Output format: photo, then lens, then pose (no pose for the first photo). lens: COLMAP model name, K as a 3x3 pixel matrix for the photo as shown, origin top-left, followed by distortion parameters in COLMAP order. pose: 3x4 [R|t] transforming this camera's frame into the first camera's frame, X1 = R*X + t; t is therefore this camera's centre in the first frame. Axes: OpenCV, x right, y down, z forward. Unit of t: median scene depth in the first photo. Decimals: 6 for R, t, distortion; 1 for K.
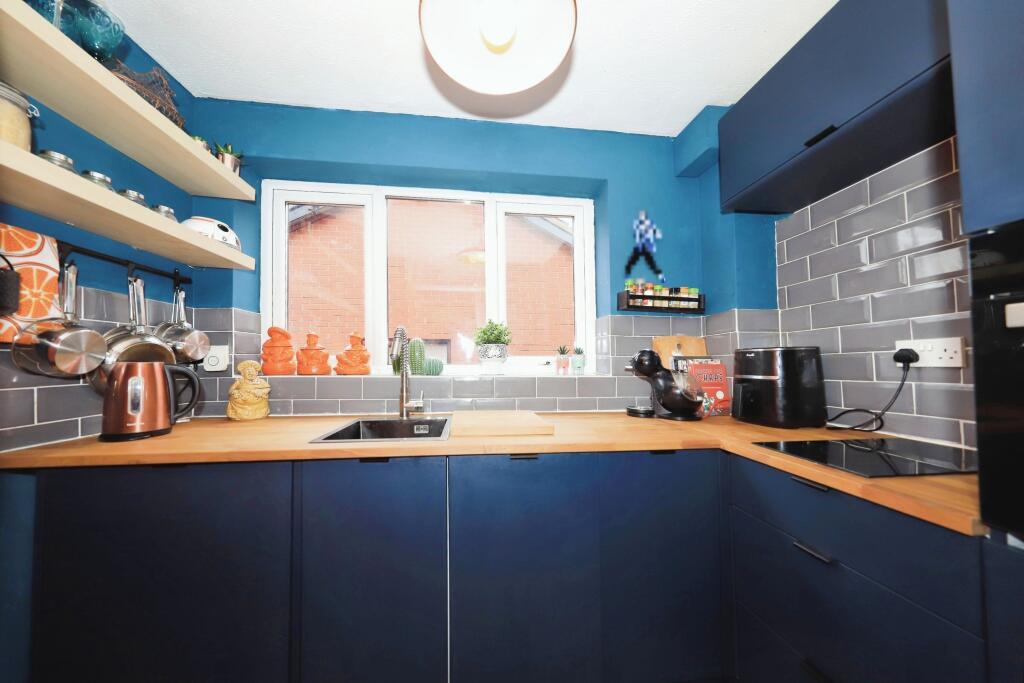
lens RADIAL K [[317.4, 0, 497.9], [0, 317.4, 364.6], [0, 0, 1]] dist [-0.000380, -0.000023]
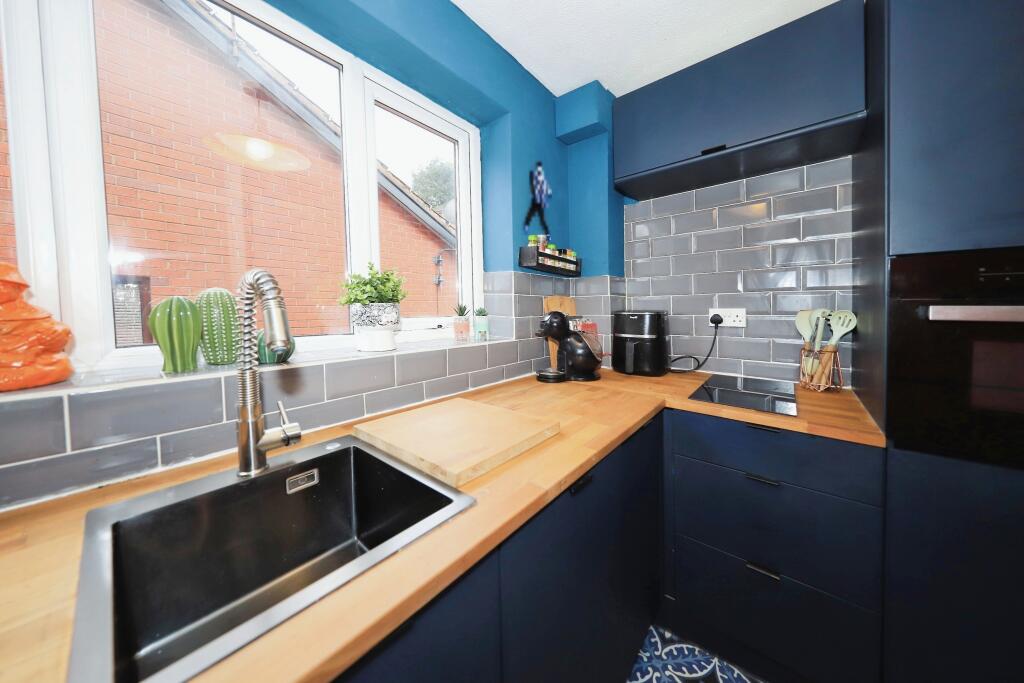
lens RADIAL K [[332.1, 0, 507.1], [0, 332.1, 319.2], [0, 0, 1]] dist [0.007781, -0.000025]
pose [[0.719638, -0.028811, 0.693751, -0.315919], [0.007642, 0.999407, 0.033579, -0.055270], [-0.694307, -0.018863, 0.719432, 0.358529]]
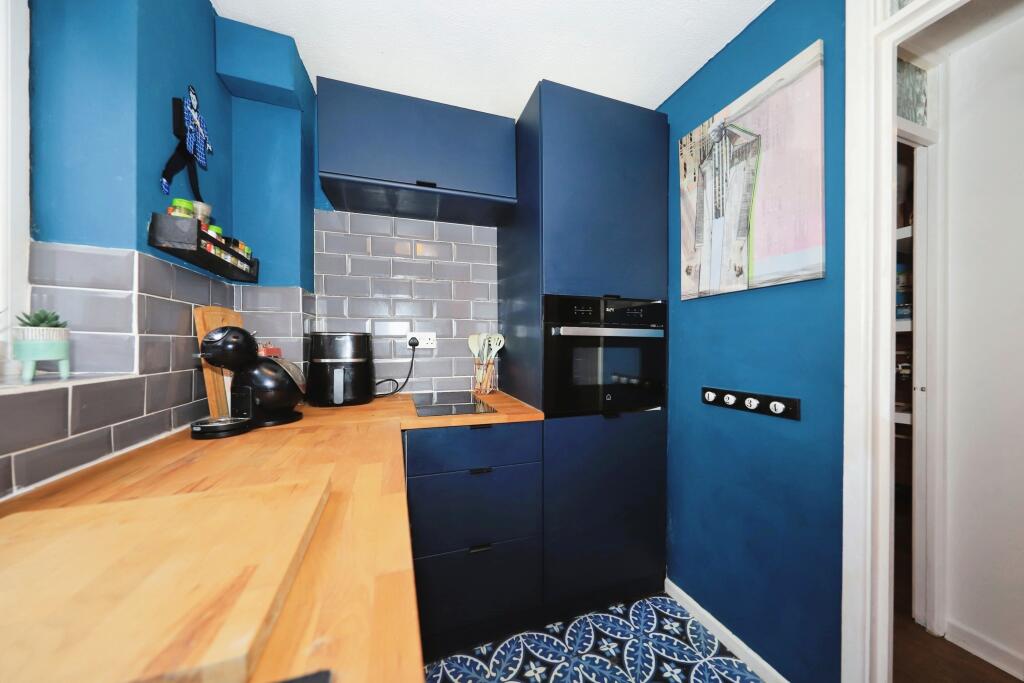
lens RADIAL K [[335.9, 0, 515.9], [0, 335.9, 337.7], [0, 0, 1]] dist [0.000266, 0.000006]
pose [[-0.236672, 0.011806, 0.971518, -0.297671], [-0.003331, 0.999910, -0.012963, -0.017685], [-0.971584, -0.006305, -0.236612, 0.576637]]
